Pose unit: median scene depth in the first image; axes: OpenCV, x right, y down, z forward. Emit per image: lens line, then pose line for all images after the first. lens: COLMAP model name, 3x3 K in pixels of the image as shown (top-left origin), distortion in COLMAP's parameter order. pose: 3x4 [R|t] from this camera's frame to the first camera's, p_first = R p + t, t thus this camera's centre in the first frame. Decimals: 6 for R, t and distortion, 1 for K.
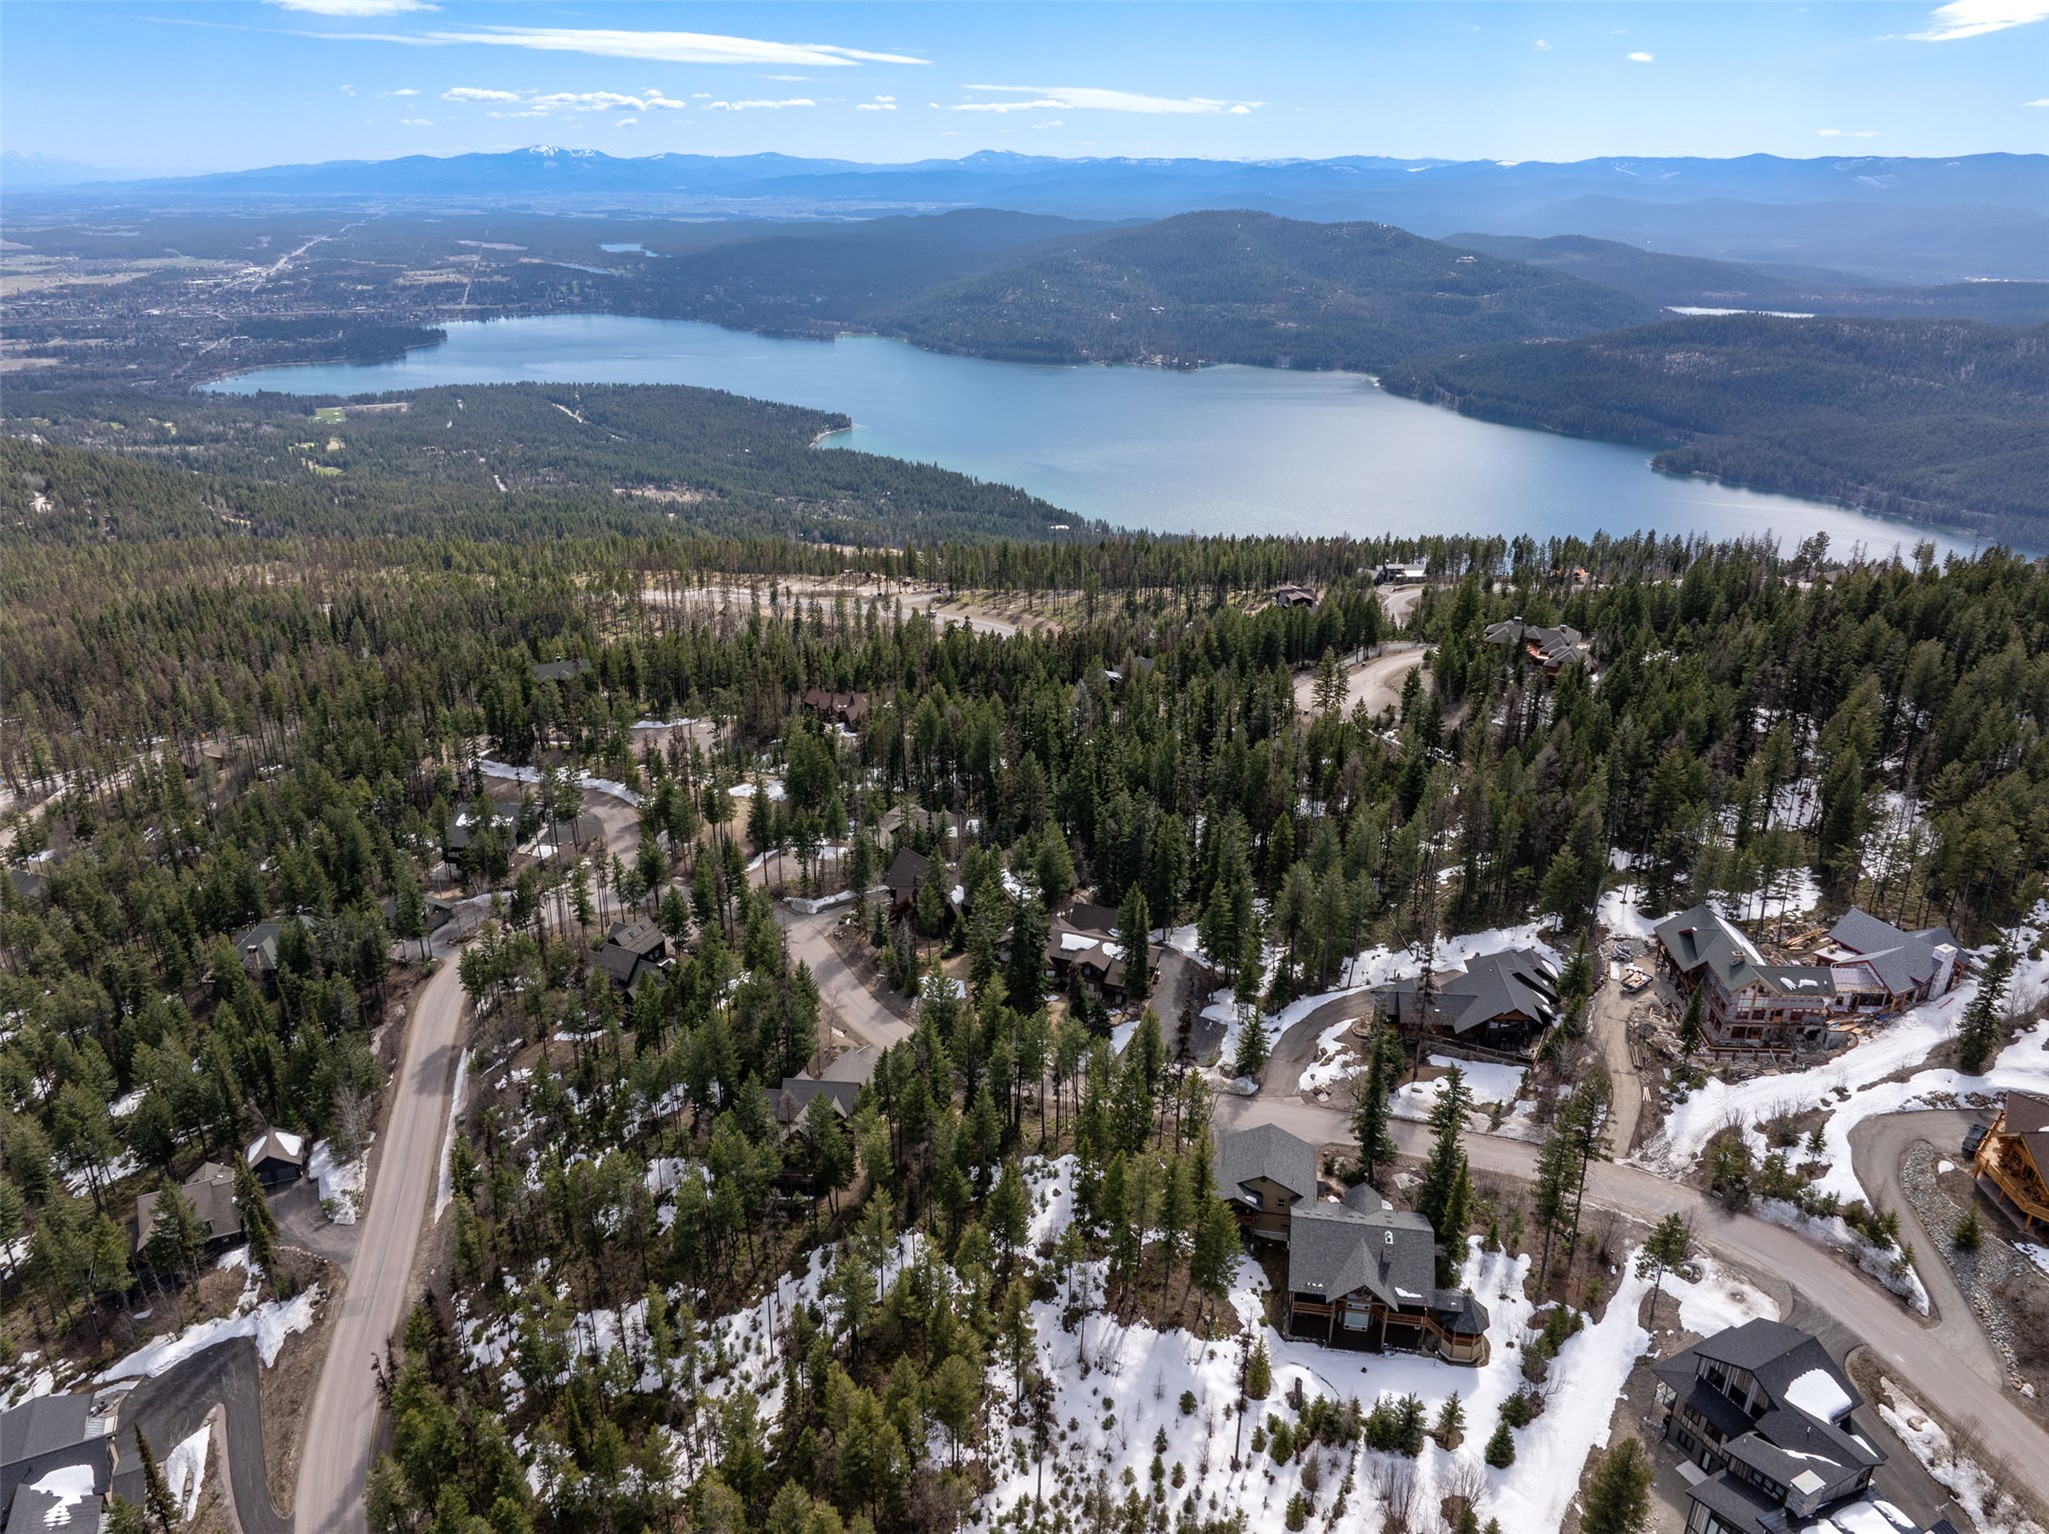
lens RADIAL K [[1453.9, 0, 1027.6], [0, 1453.9, 767.4], [0, 0, 1]] dist [-0.056414, 0.023486]
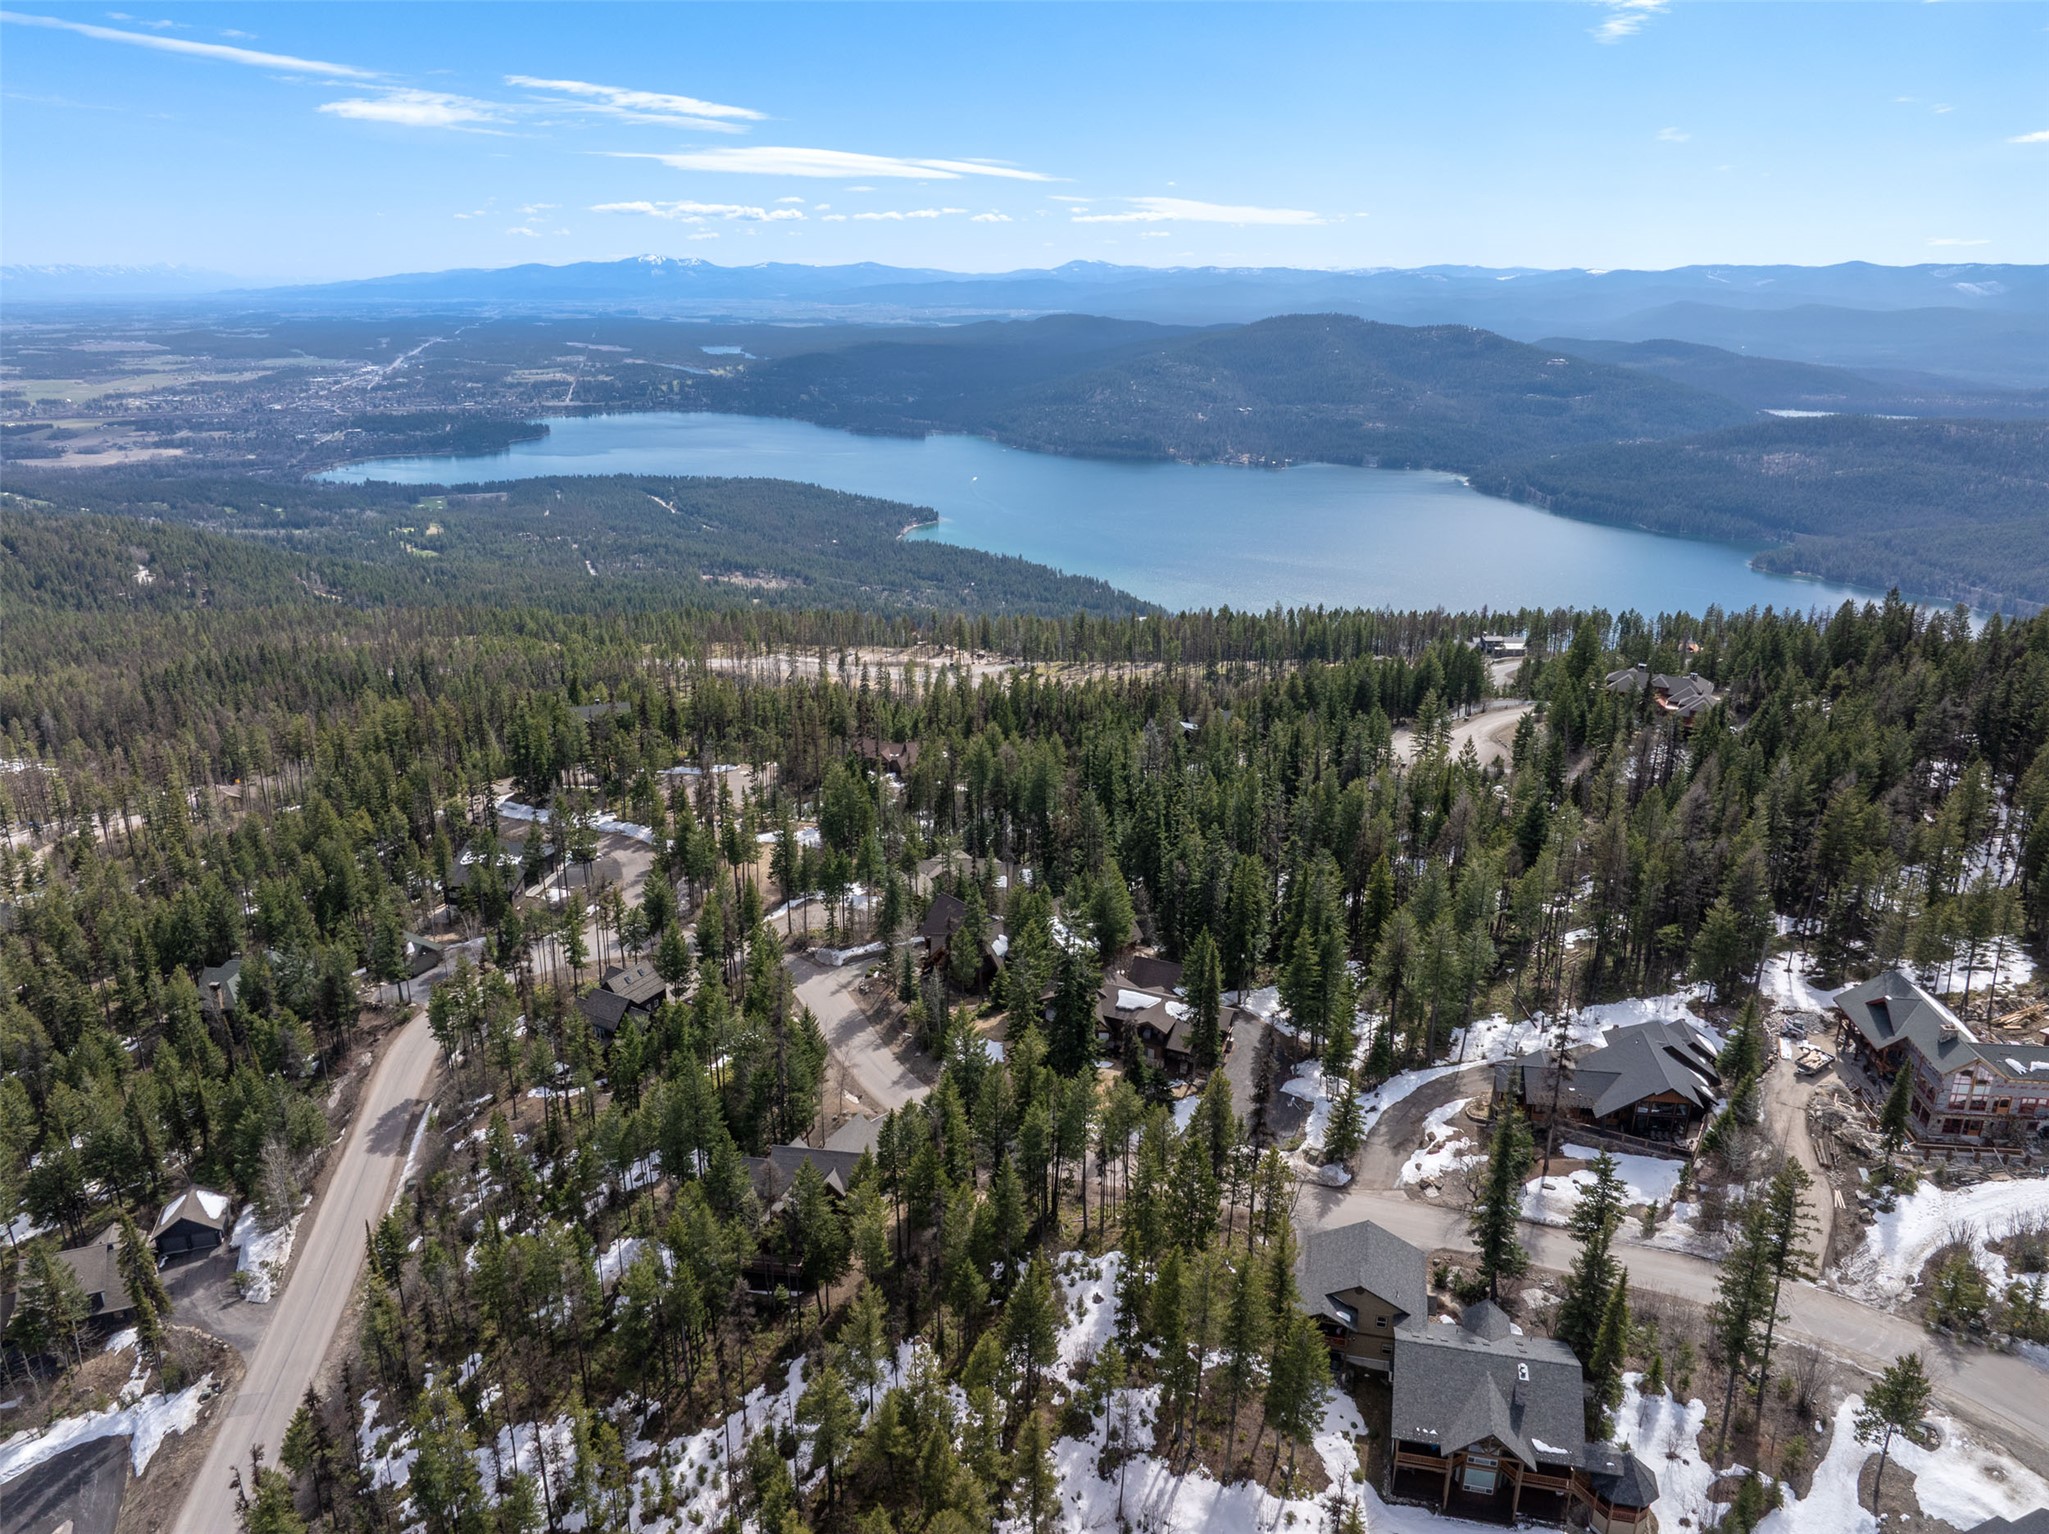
lens RADIAL K [[1453.9, 0, 1024.5], [0, 1453.9, 766.6], [0, 0, 1]] dist [-0.056414, 0.023486]
pose [[0.998082, 0.017687, -0.059322, 0.013812], [-0.021690, 0.997482, -0.067524, 0.034765], [0.057978, 0.068681, 0.995953, 0.114617]]
